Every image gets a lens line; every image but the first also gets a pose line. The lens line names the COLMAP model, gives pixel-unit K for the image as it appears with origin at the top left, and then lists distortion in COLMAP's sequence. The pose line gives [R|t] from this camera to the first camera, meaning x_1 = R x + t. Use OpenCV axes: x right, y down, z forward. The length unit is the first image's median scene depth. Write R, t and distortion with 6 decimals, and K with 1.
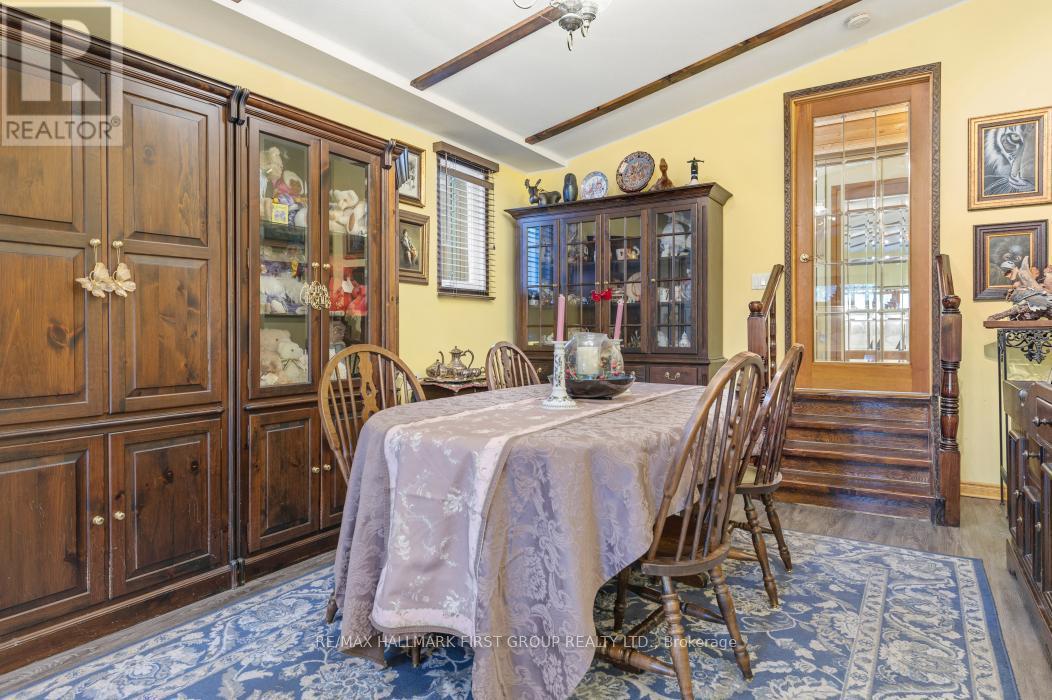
lens RADIAL K [[621.2, 0, 524.0], [0, 621.2, 335.8], [0, 0, 1]] dist [0.002847, -0.000209]
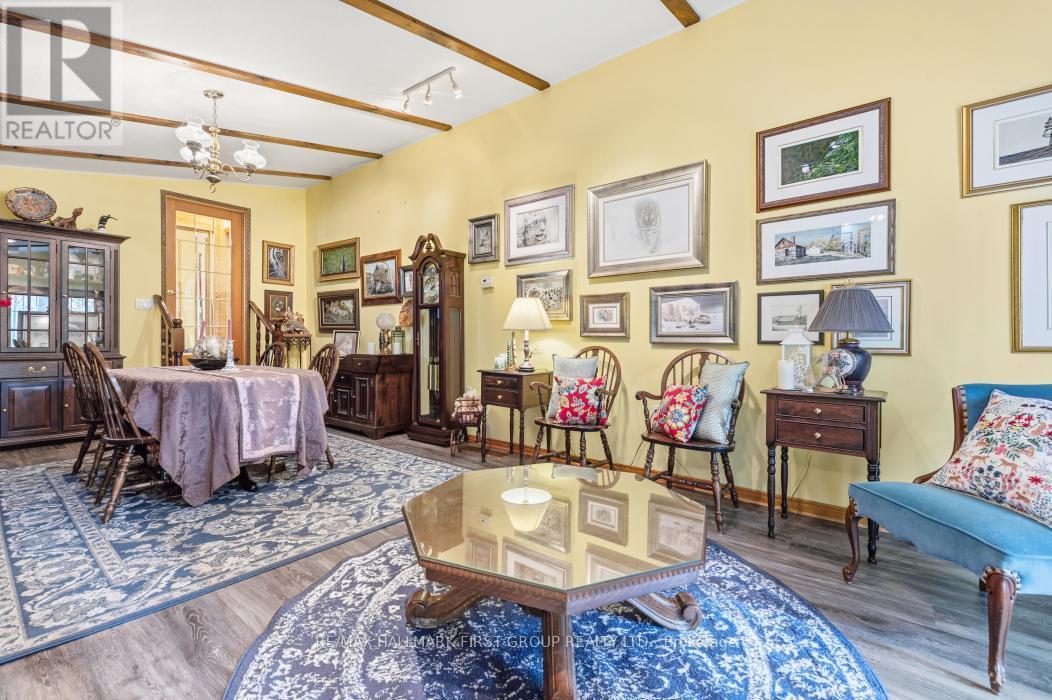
lens RADIAL K [[460.4, 0, 526.0], [0, 460.4, 350.0], [0, 0, 1]] dist [0.000048, -0.000002]
pose [[0.111116, -0.014199, 0.993706, -0.801225], [-0.003322, 0.999887, 0.014659, 0.008957], [-0.993802, -0.004930, 0.111056, -0.097393]]
